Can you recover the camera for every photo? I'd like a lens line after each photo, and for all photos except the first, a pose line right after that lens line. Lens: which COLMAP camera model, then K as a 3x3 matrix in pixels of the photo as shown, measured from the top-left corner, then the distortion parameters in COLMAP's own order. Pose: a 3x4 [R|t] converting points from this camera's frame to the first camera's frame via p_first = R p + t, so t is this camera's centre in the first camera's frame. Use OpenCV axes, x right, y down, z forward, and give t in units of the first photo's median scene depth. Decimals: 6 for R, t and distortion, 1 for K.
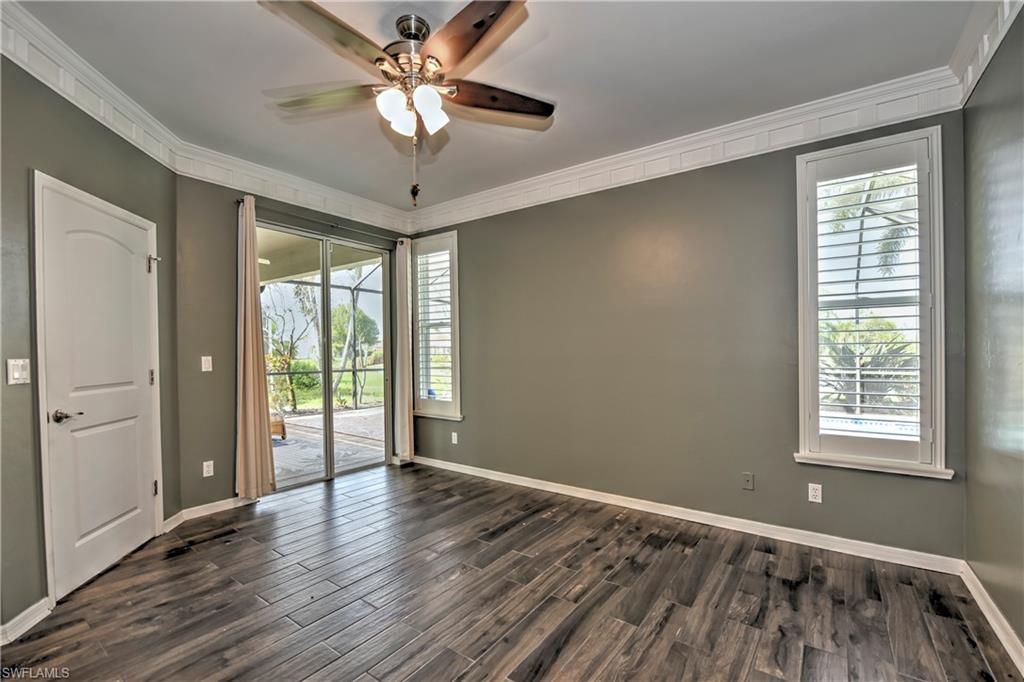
lens RADIAL K [[459.5, 0, 512.4], [0, 459.5, 342.8], [0, 0, 1]] dist [-0.014053, -0.001166]
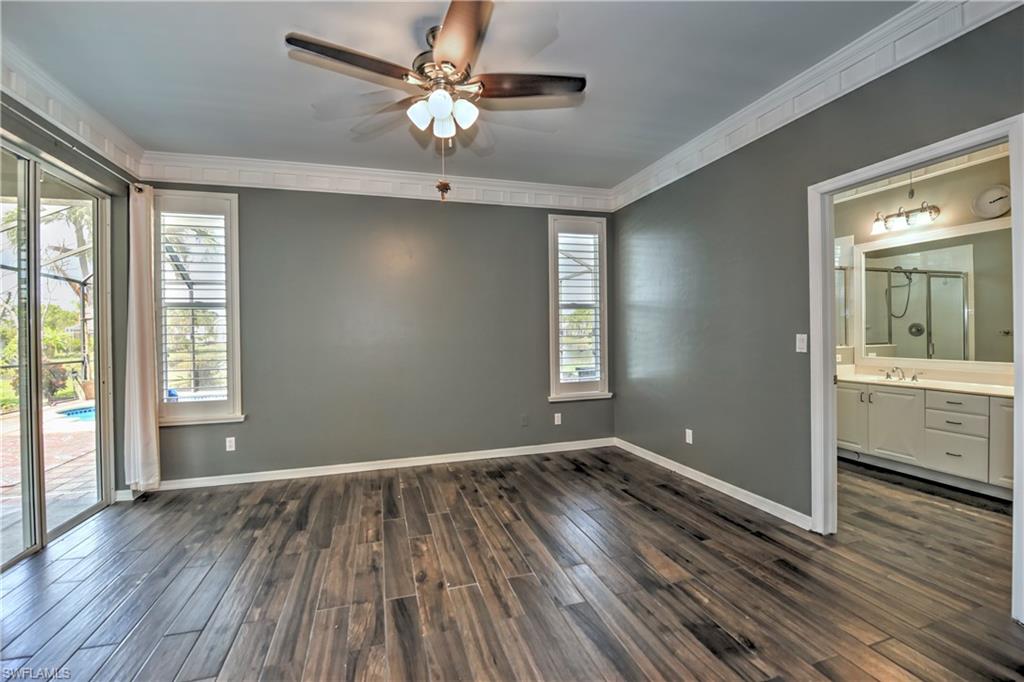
lens RADIAL K [[428.8, 0, 519.7], [0, 428.8, 323.7], [0, 0, 1]] dist [-0.013419, -0.002237]
pose [[0.579649, 0.013184, 0.814760, -0.652278], [0.001816, 0.999846, -0.017471, 0.008004], [-0.814864, 0.011607, 0.579535, 0.191664]]
